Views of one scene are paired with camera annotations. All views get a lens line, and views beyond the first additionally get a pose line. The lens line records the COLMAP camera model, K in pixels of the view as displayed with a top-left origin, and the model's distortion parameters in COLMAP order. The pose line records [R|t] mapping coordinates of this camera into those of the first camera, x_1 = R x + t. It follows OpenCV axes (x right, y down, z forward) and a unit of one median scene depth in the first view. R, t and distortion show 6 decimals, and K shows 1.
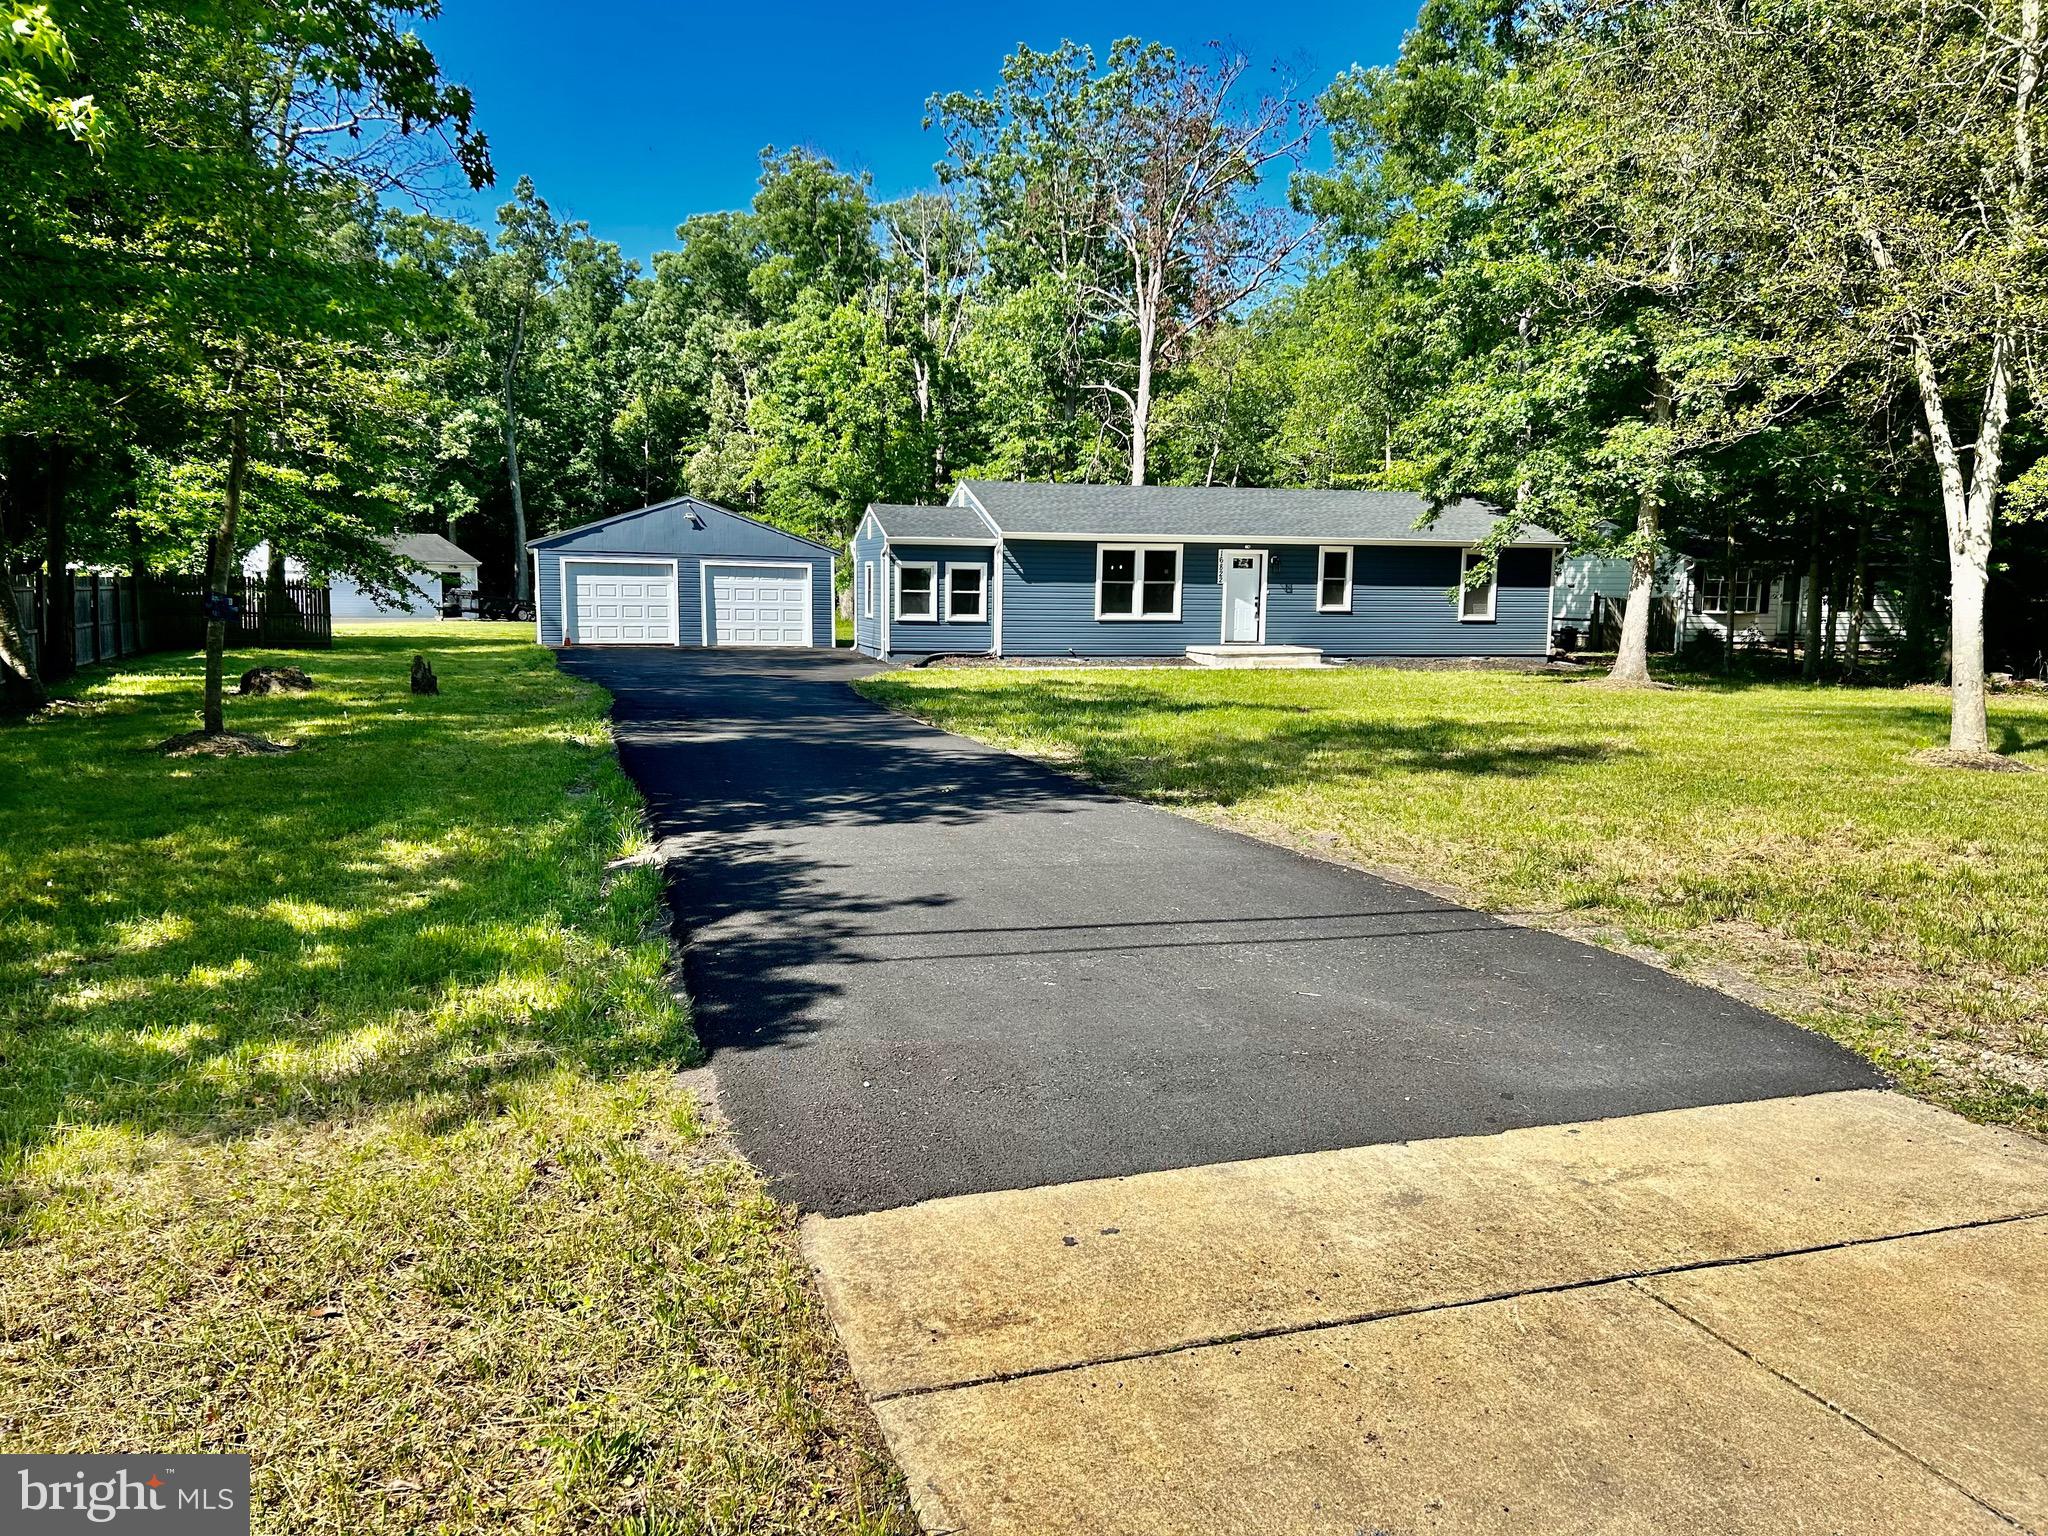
lens RADIAL K [[1541.6, 0, 1011.3], [0, 1541.6, 770.8], [0, 0, 1]] dist [0.060757, -0.065545]
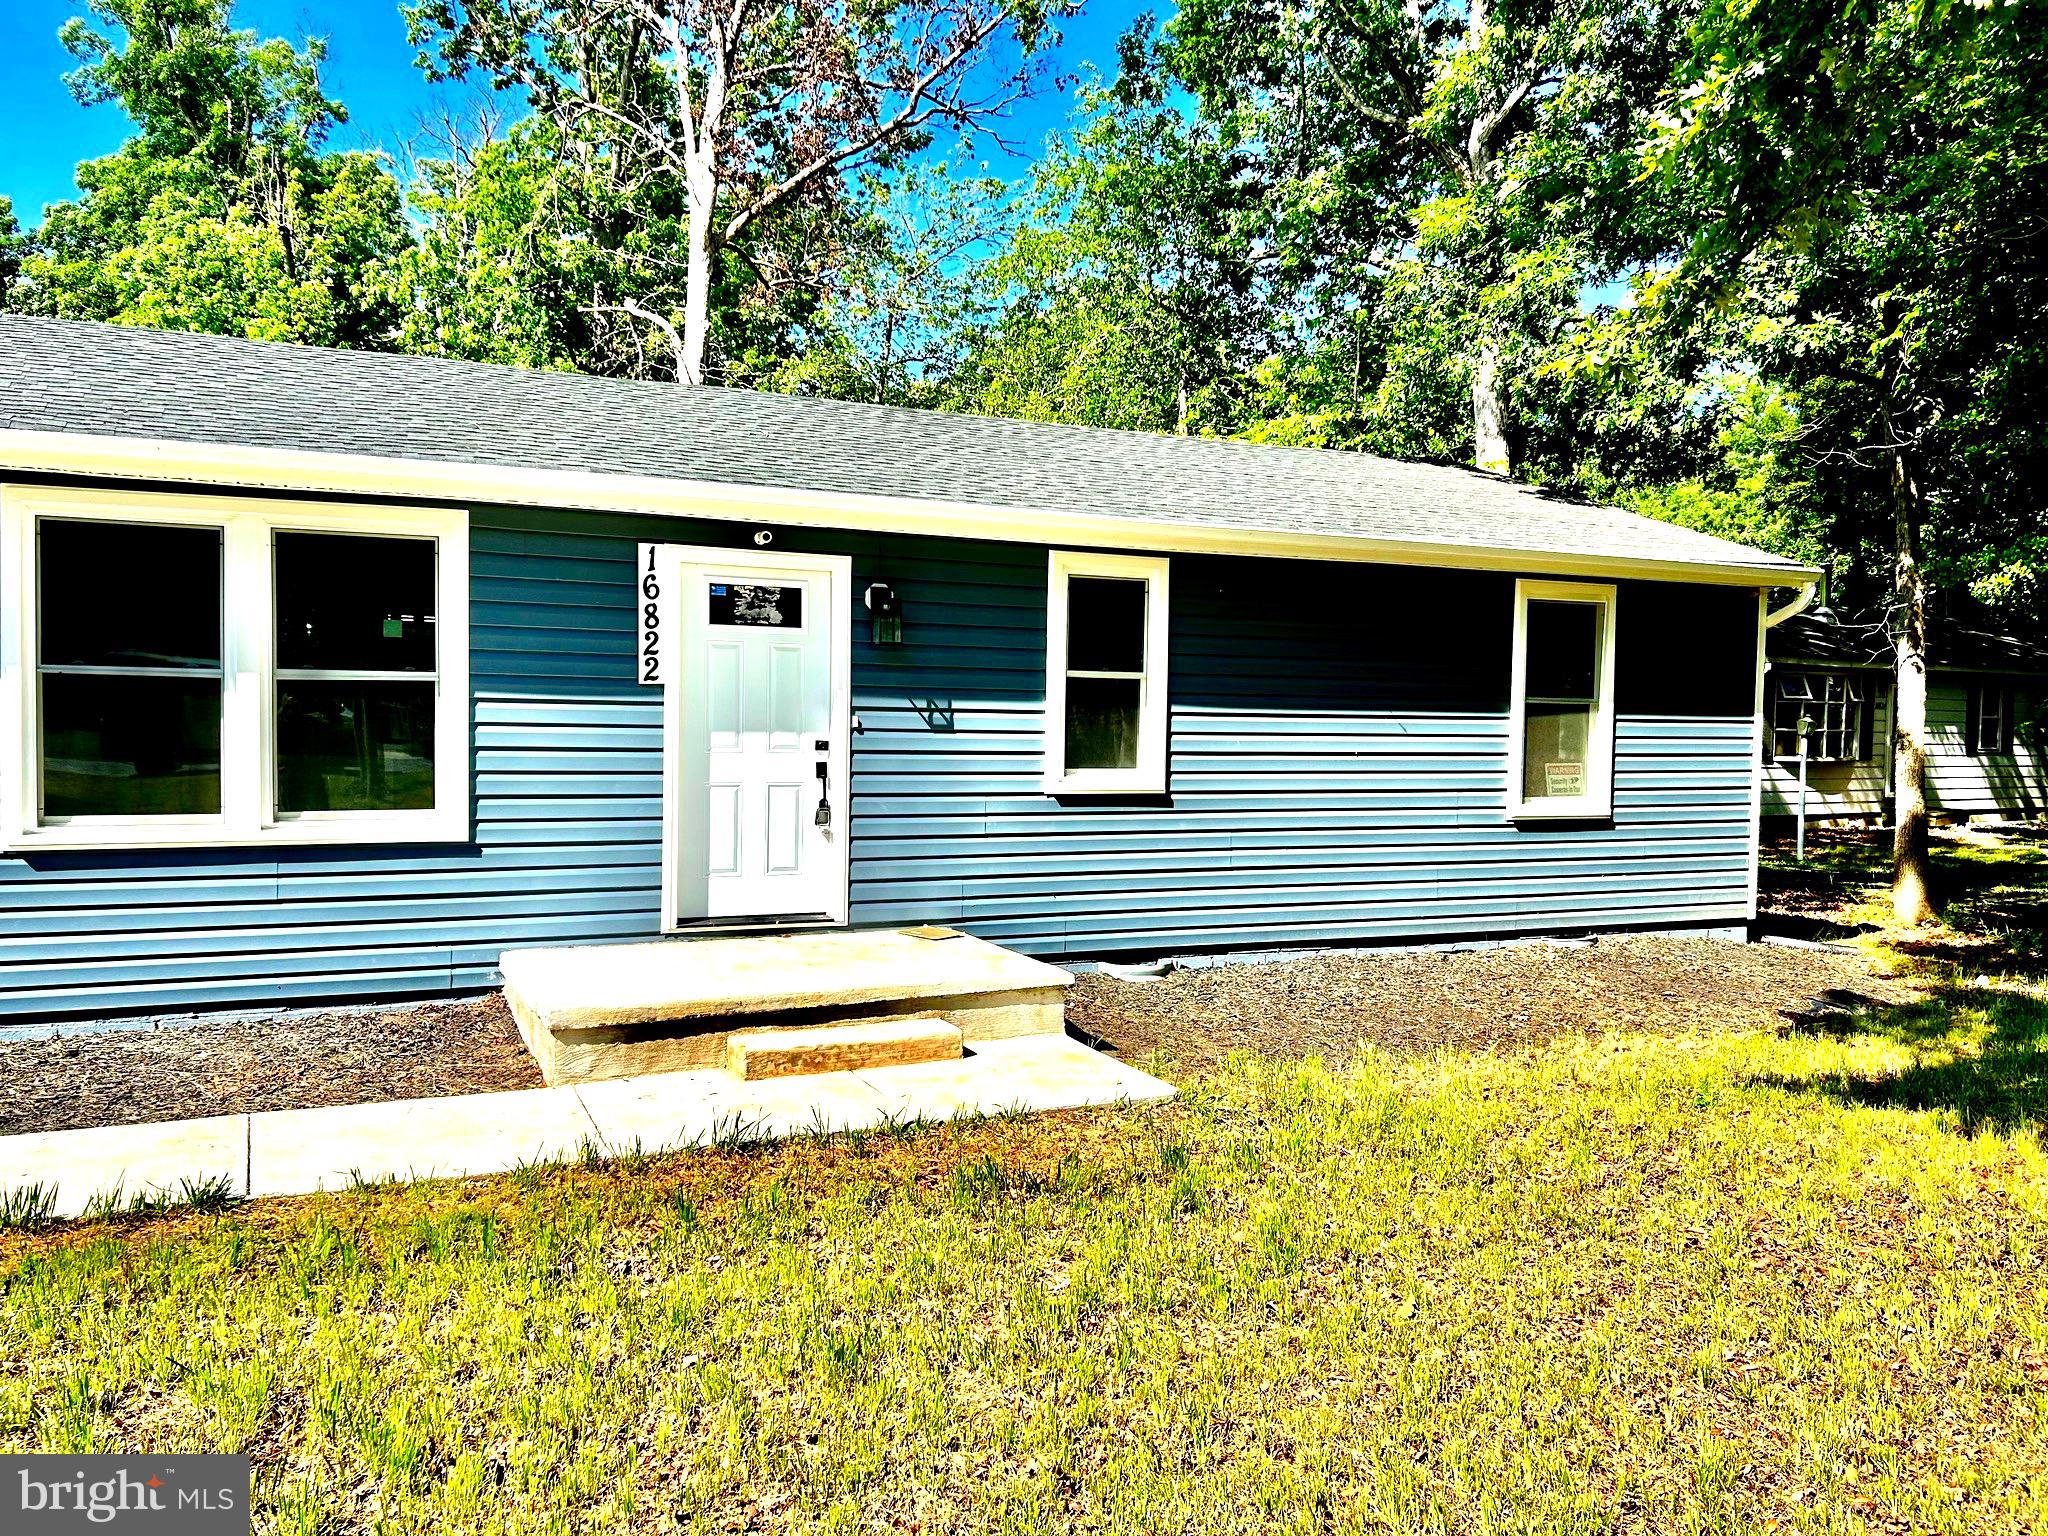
lens RADIAL K [[1541.6, 0, 984.8], [0, 1541.6, 733.3], [0, 0, 1]] dist [0.060757, -0.065545]
pose [[0.986767, 0.005219, 0.162060, 0.103593], [0.010517, 0.995317, -0.096088, -0.063055], [-0.161803, 0.096521, 0.982091, 0.530386]]
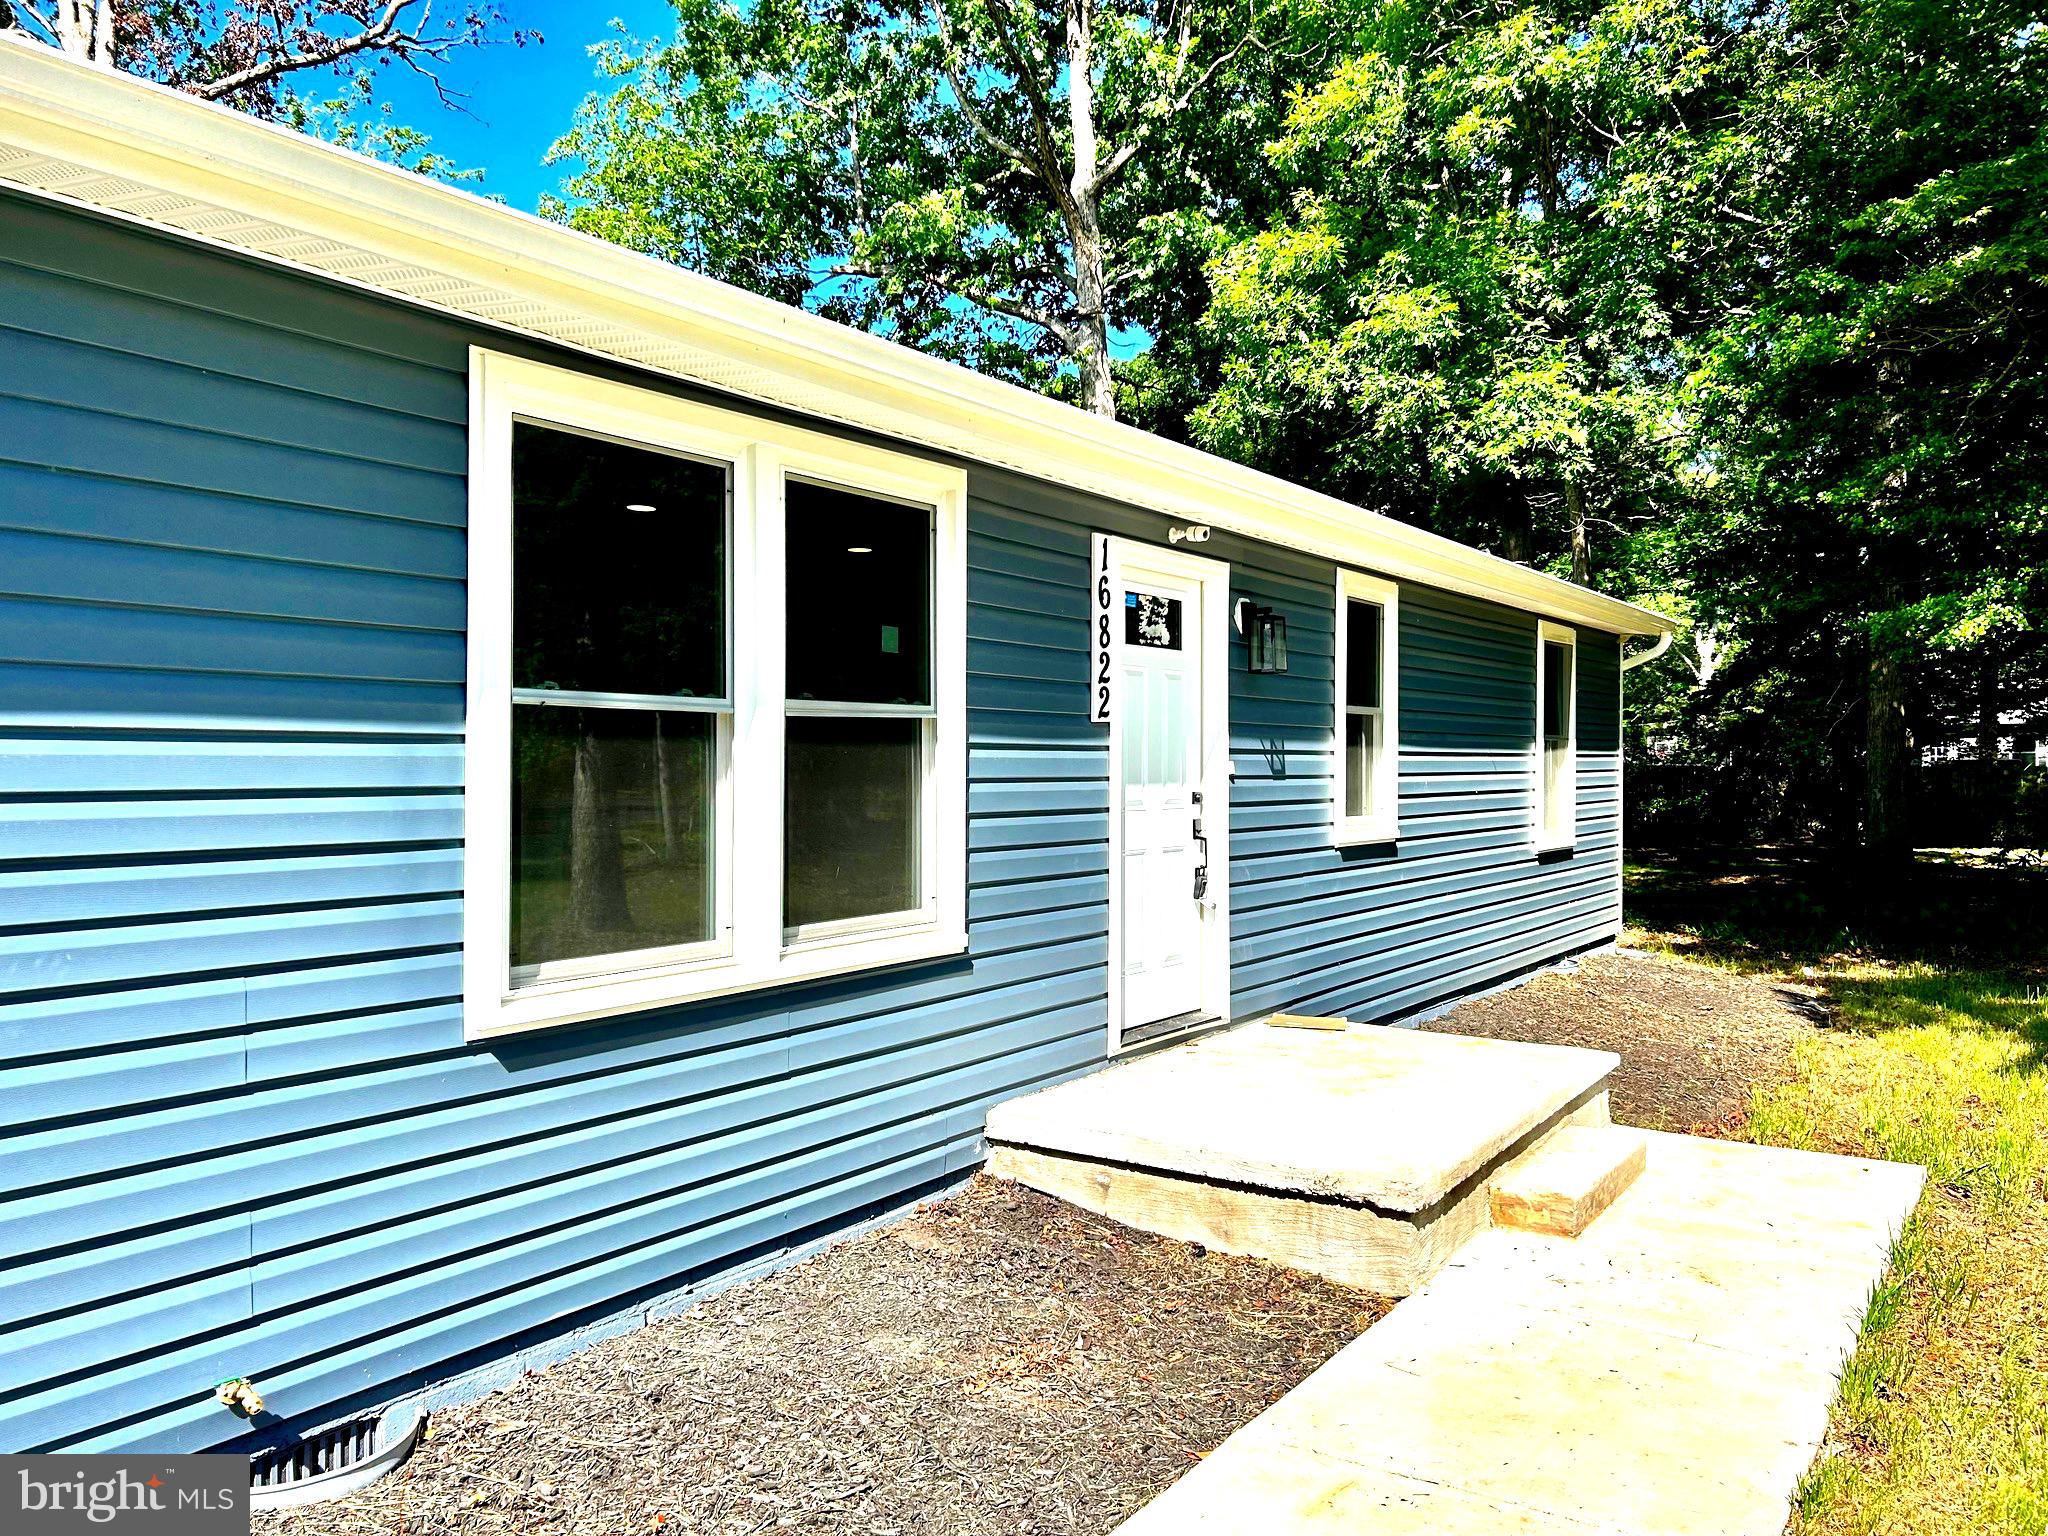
lens RADIAL K [[1541.6, 0, 1042.0], [0, 1541.6, 758.7], [0, 0, 1]] dist [0.060757, -0.065545]
pose [[0.757320, -0.007711, 0.652998, 0.009845], [0.078943, 0.993678, -0.079820, -0.072434], [-0.648255, 0.111999, 0.753142, 0.610411]]
